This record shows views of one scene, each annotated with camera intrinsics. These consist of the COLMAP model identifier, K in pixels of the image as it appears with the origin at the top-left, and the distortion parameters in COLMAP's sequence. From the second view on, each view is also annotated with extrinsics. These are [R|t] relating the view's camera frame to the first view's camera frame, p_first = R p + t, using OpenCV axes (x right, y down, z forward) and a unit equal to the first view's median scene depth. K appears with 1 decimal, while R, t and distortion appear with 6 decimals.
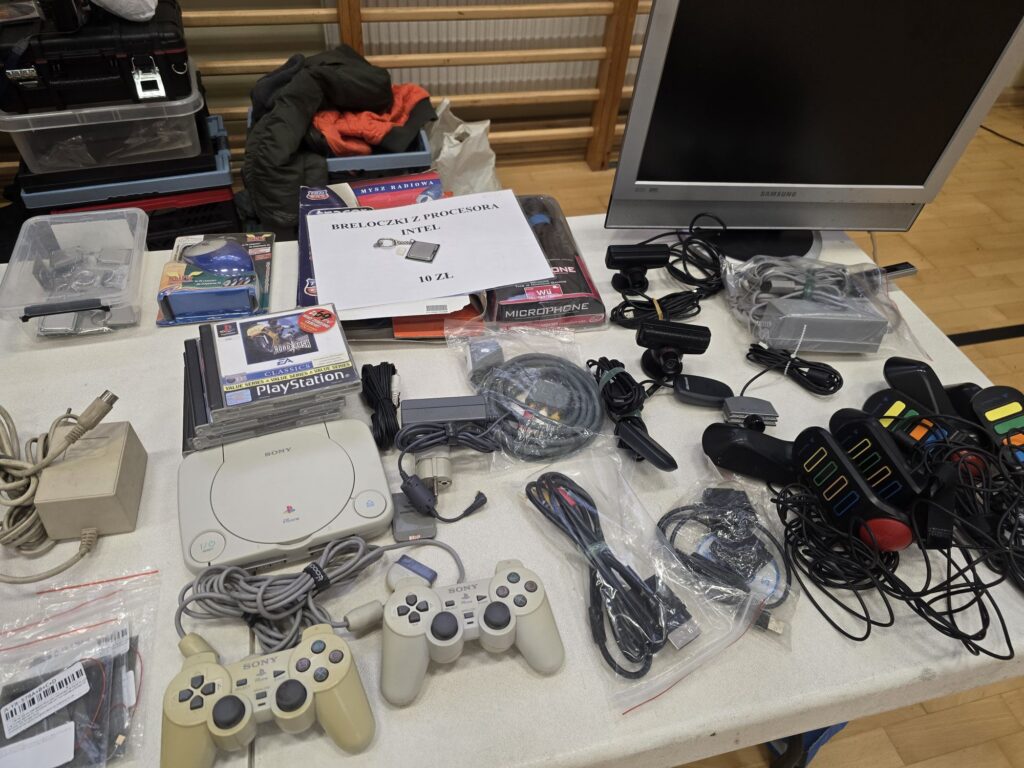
lens RADIAL K [[694.1, 0, 511.5], [0, 694.1, 373.1], [0, 0, 1]] dist [0.048258, -0.043354]
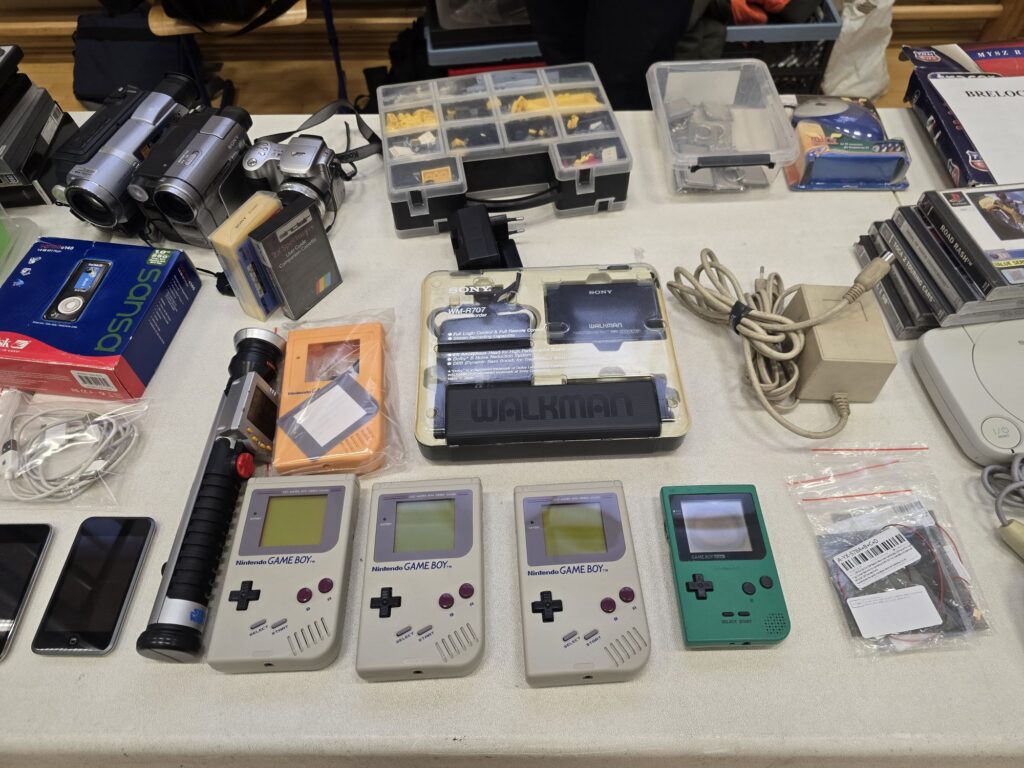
lens RADIAL K [[694.1, 0, 511.5], [0, 694.1, 373.1], [0, 0, 1]] dist [0.048258, -0.043354]
pose [[0.966555, 0.152179, -0.206427, -0.533887], [-0.121739, 0.980705, 0.152962, 0.064110], [0.225722, -0.122716, 0.966432, -0.023123]]
